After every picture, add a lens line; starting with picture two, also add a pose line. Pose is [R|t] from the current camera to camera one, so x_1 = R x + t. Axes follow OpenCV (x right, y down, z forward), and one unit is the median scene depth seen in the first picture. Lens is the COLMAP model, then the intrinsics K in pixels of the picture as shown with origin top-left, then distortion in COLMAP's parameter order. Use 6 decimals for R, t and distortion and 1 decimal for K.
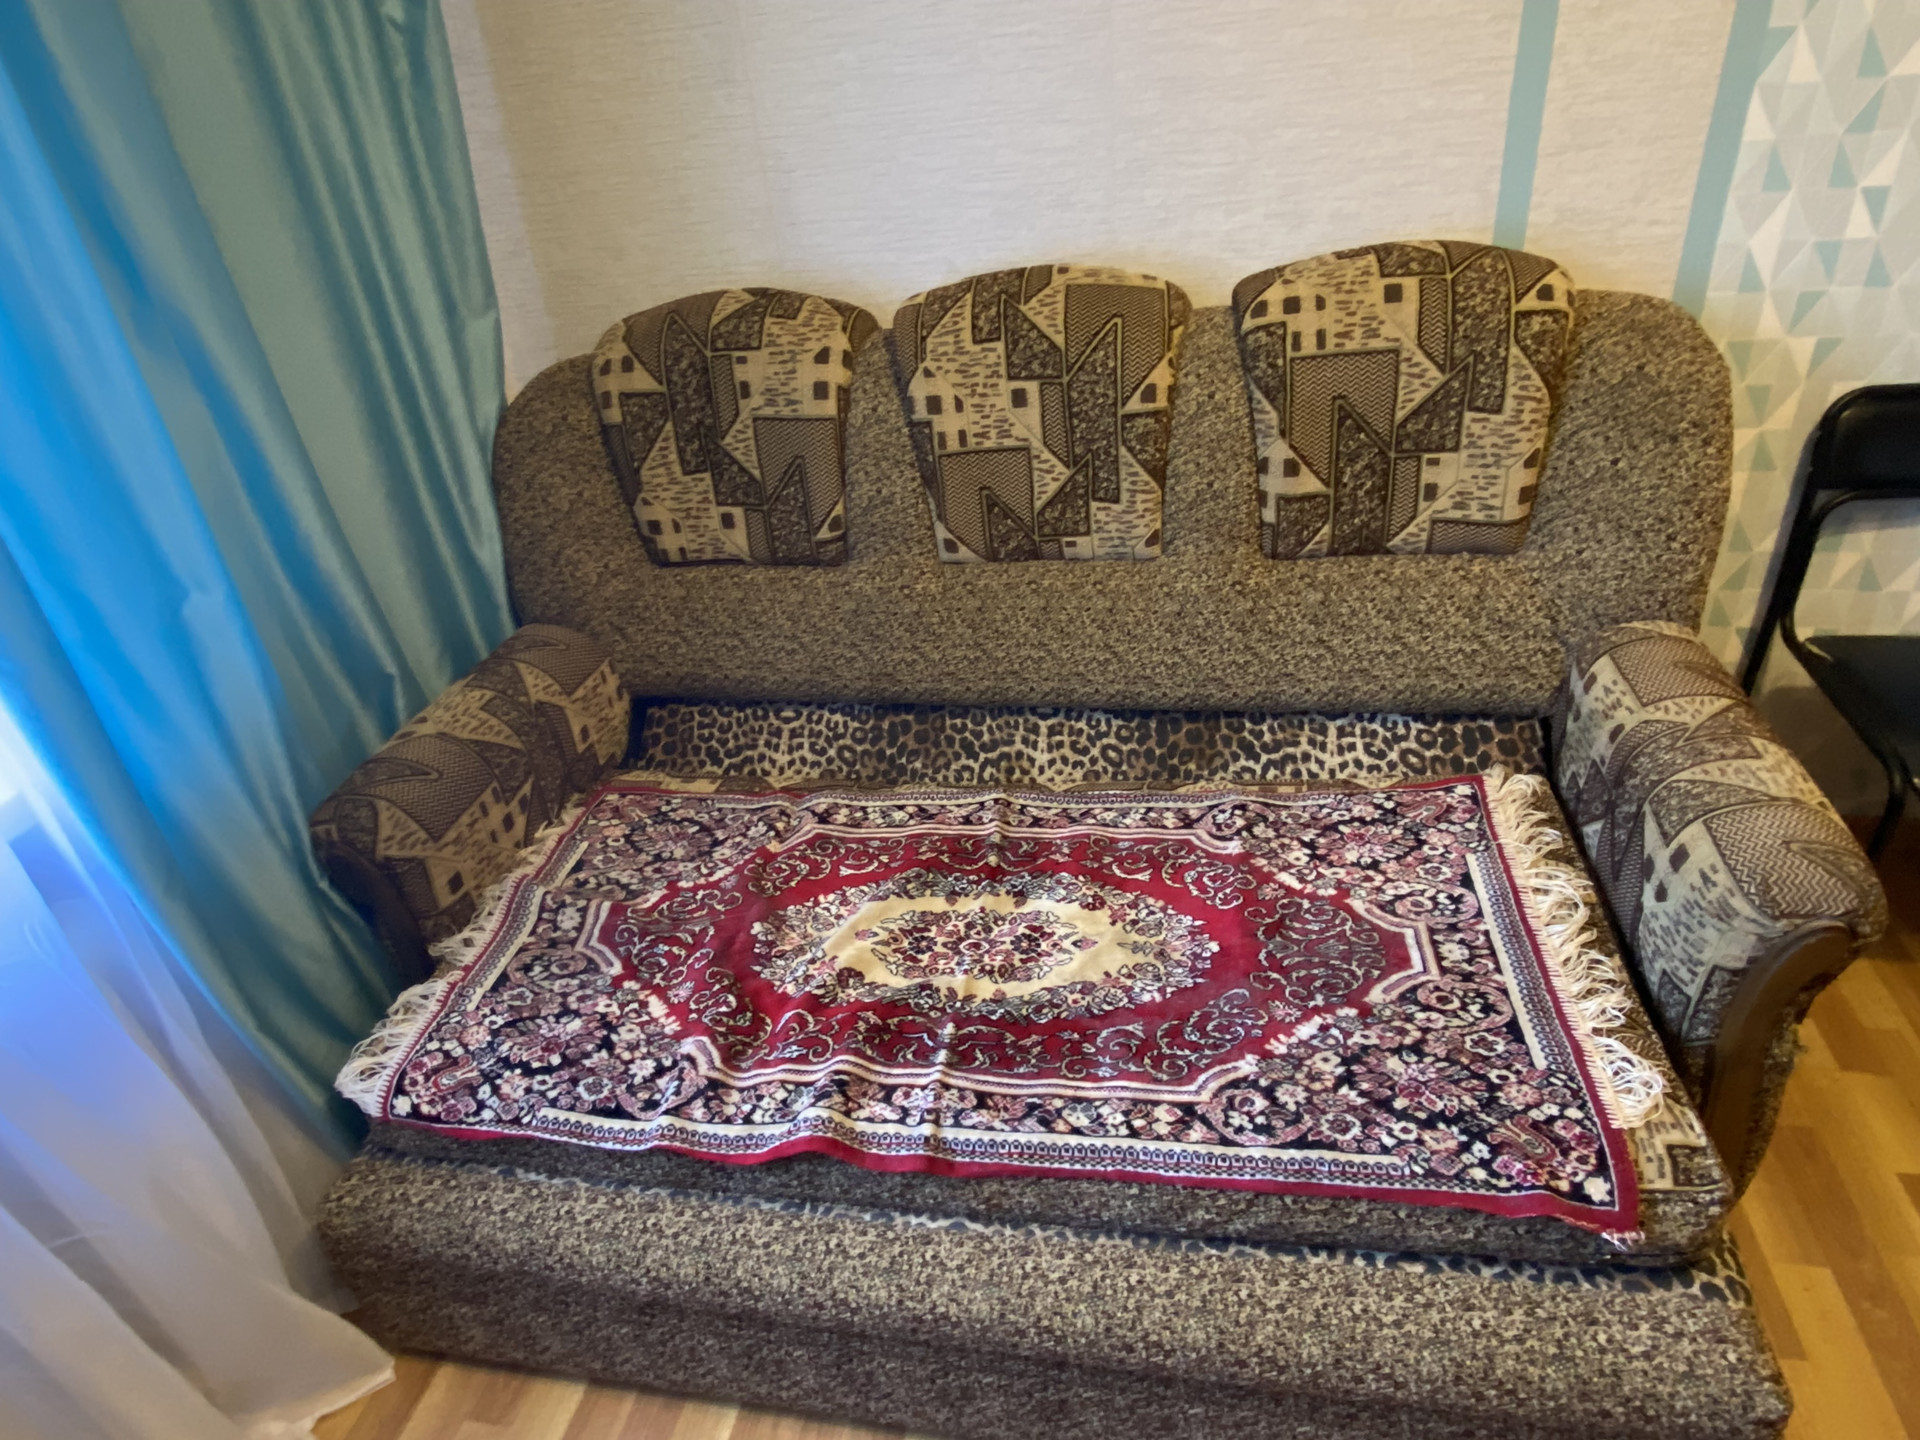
lens RADIAL K [[1092.3, 0, 960.0], [0, 1092.3, 720.0], [0, 0, 1]] dist [0.079517, -0.096496]
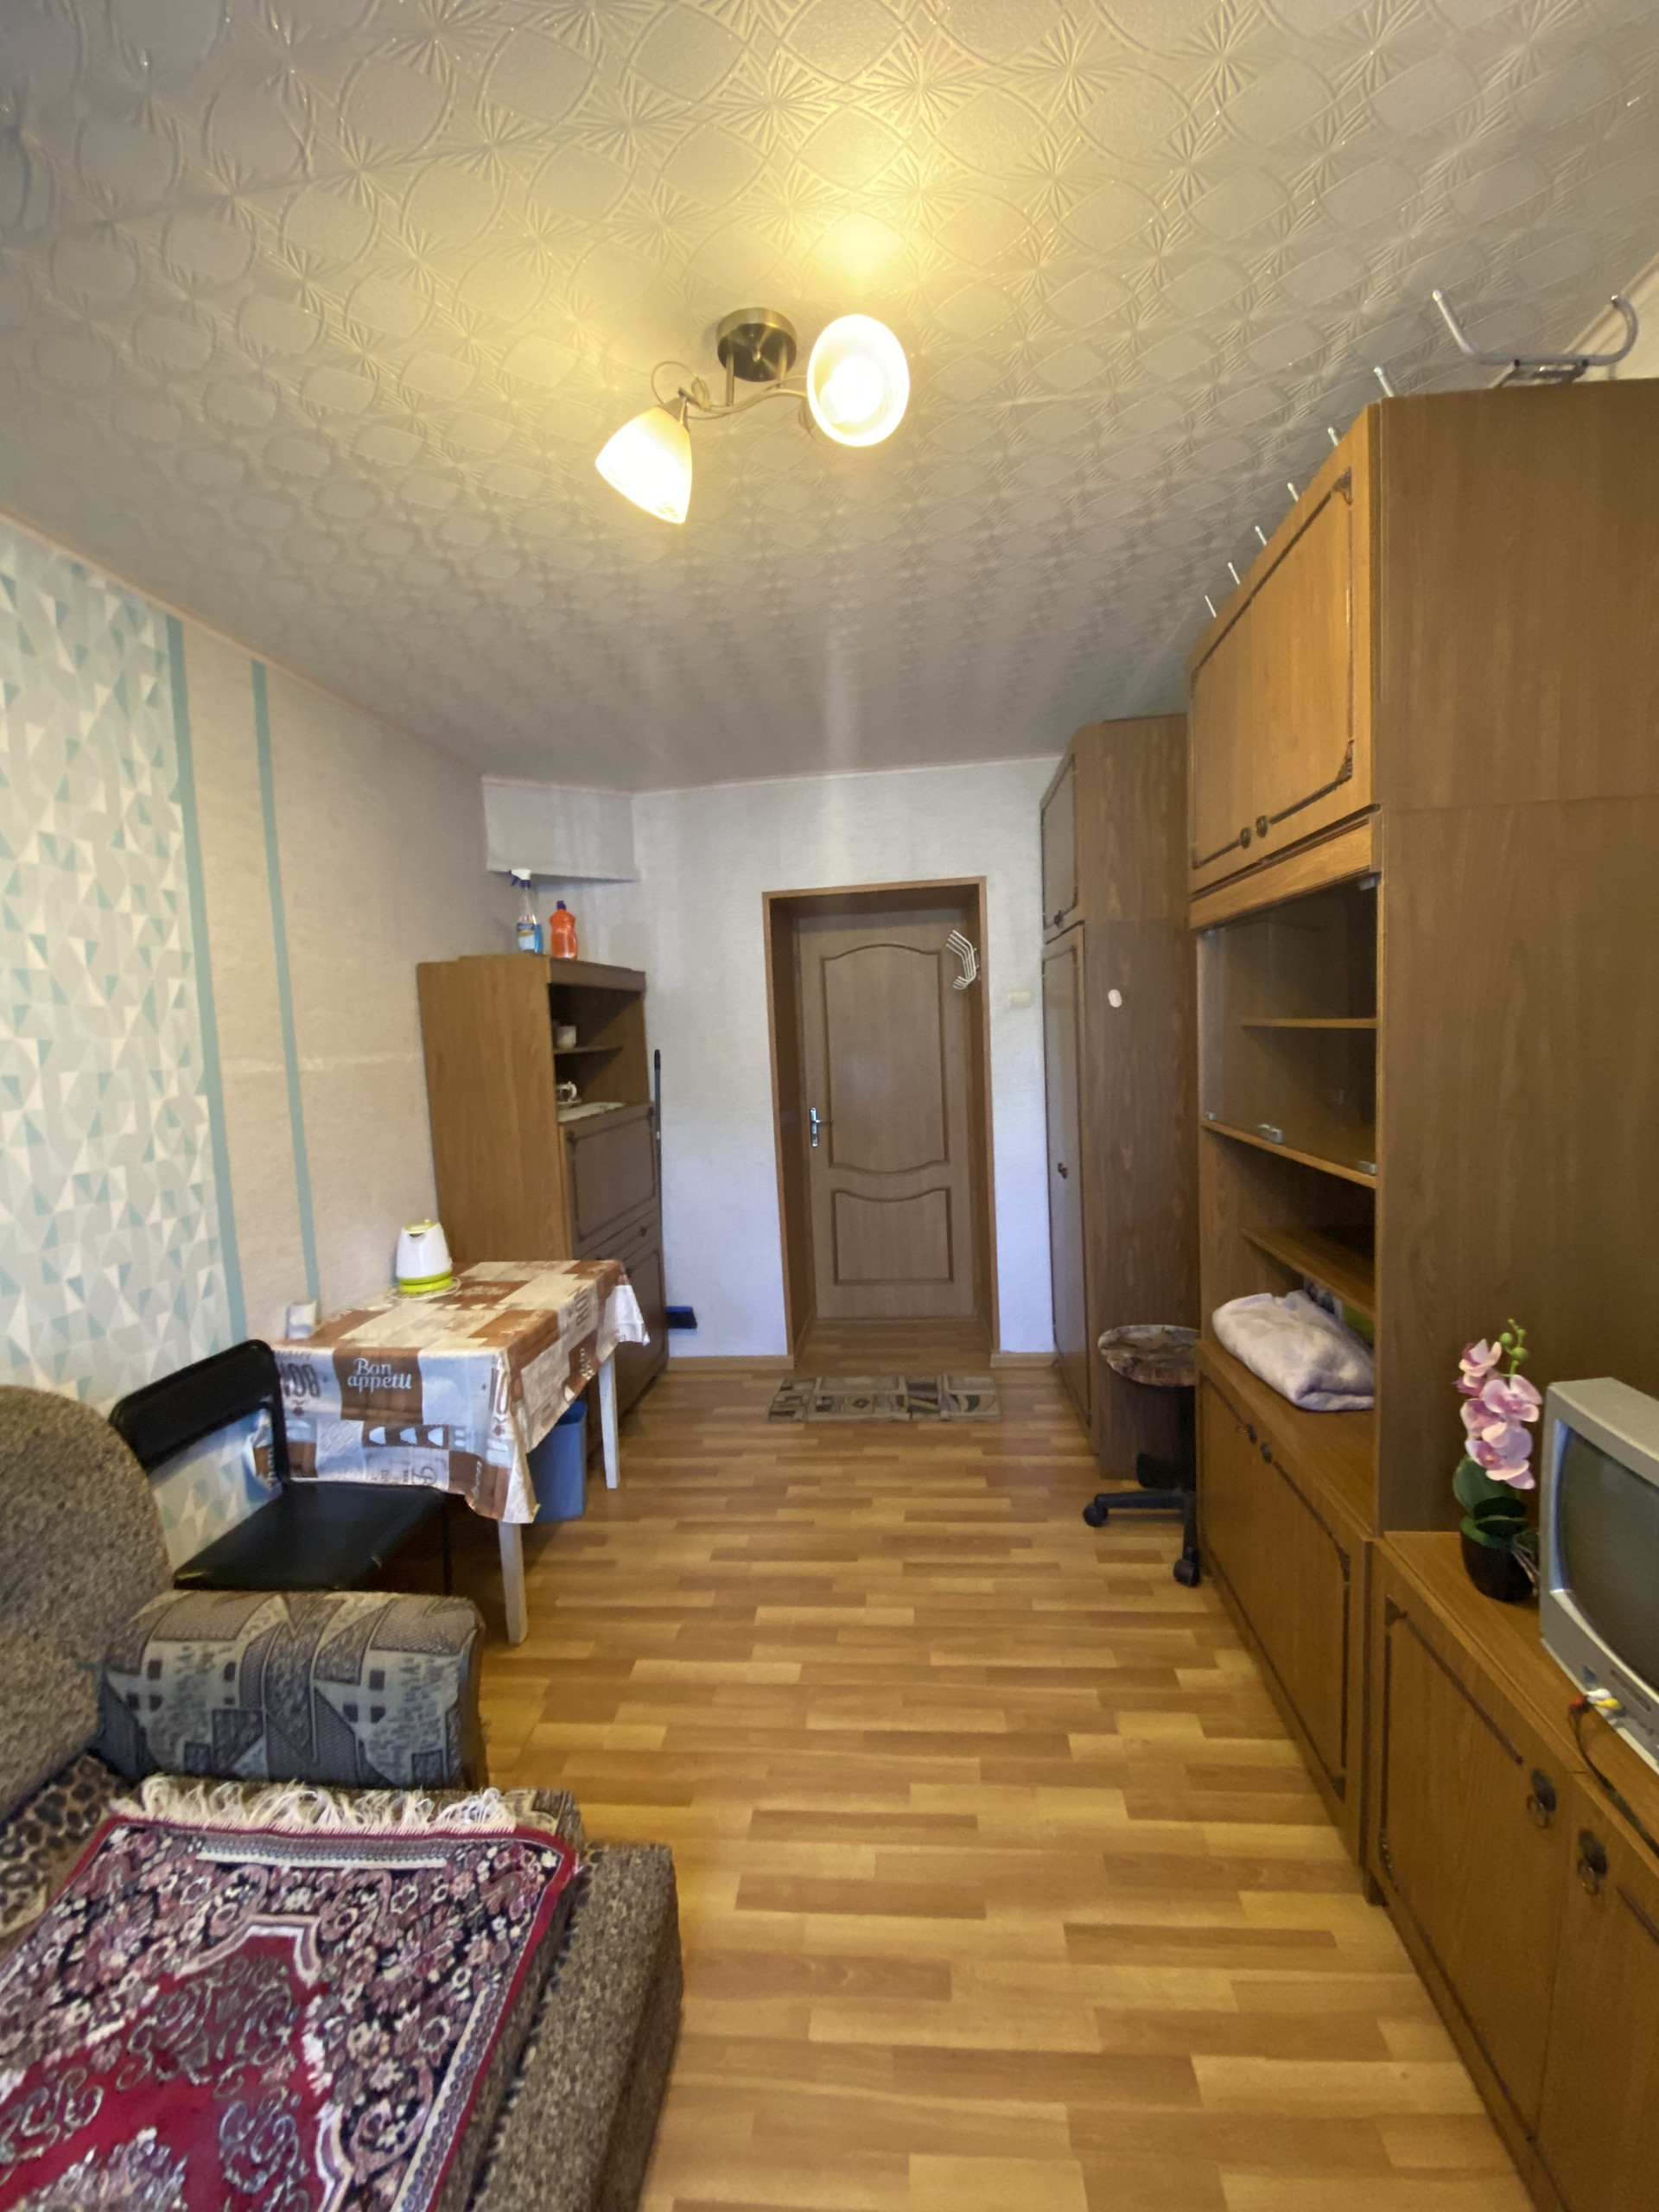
lens RADIAL K [[892.8, 0, 829.5], [0, 892.8, 1106.0], [0, 0, 1]] dist [-0.000103, -0.012559]
pose [[-0.103881, 0.023222, 0.994319, -0.457510], [0.565969, 0.823461, 0.039898, -0.162981], [-0.817856, 0.566898, -0.098685, 0.185042]]
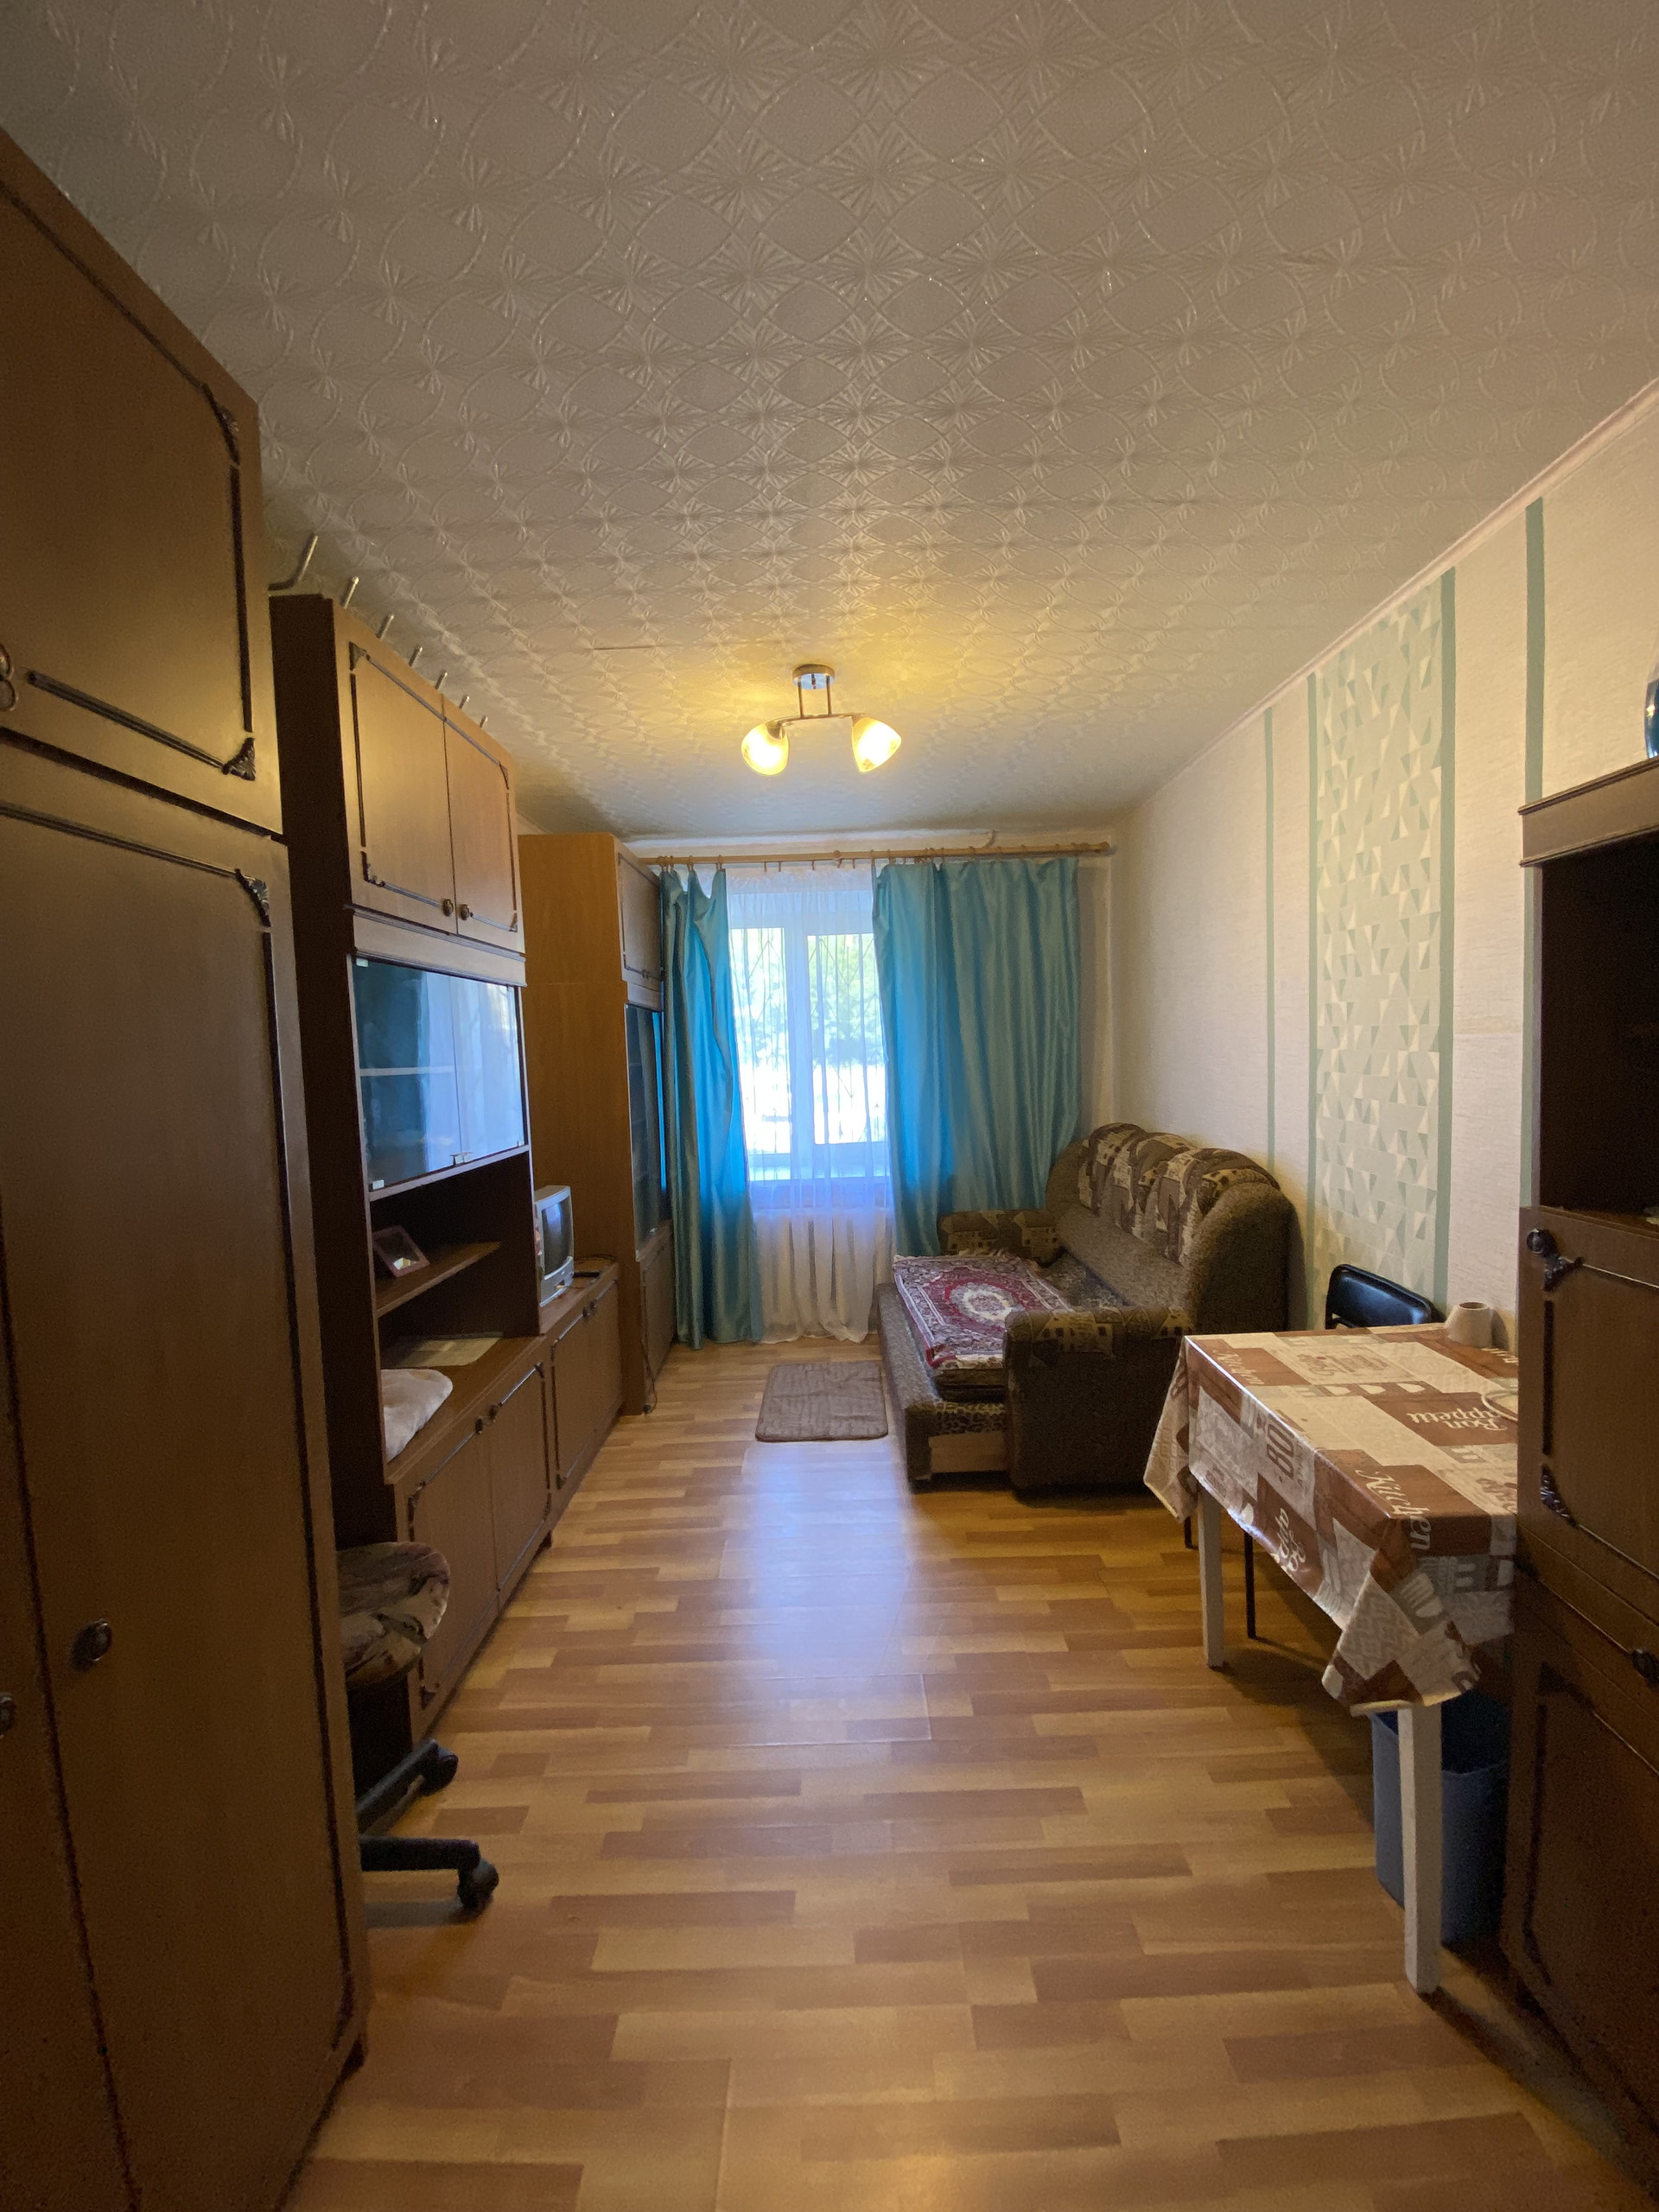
lens RADIAL K [[892.8, 0, 829.5], [0, 892.8, 1106.0], [0, 0, 1]] dist [-0.000103, -0.012559]
pose [[0.205865, 0.161520, -0.965159, 2.353698], [-0.494426, 0.868305, 0.039852, -0.176767], [0.844489, 0.468996, 0.258613, -0.336112]]
